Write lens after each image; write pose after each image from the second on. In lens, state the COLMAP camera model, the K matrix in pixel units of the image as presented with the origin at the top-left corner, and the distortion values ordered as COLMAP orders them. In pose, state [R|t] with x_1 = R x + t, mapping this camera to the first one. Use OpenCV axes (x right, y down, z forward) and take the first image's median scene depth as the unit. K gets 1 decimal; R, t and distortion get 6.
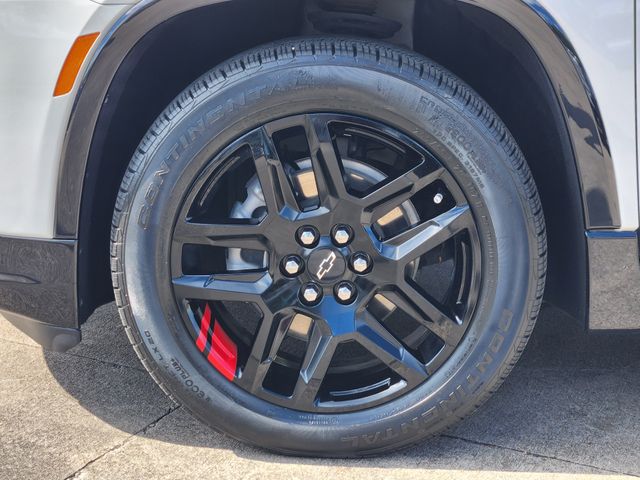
lens RADIAL K [[1225.5, 0, 320.0], [0, 1225.5, 240.0], [0, 0, 1]] dist [-0.320263, 2.643710]
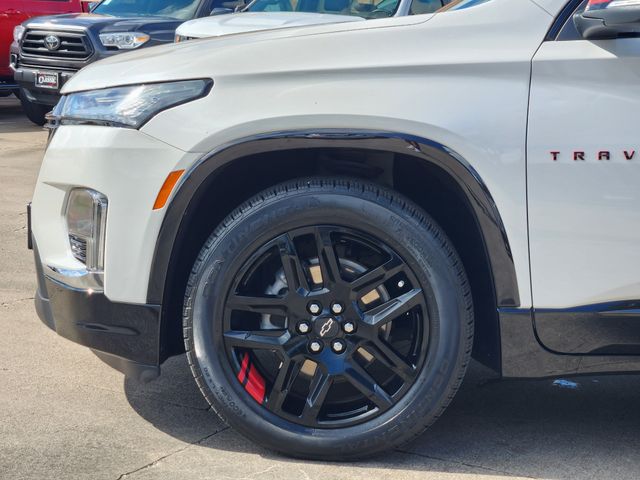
lens RADIAL K [[1225.5, 0, 320.0], [0, 1225.5, 240.0], [0, 0, 1]] dist [-0.320263, 2.643710]
pose [[0.999170, 0.027507, -0.030056, 0.039320], [-0.030996, 0.991979, -0.122544, 0.098556], [0.026444, 0.123374, 0.992008, -0.500851]]
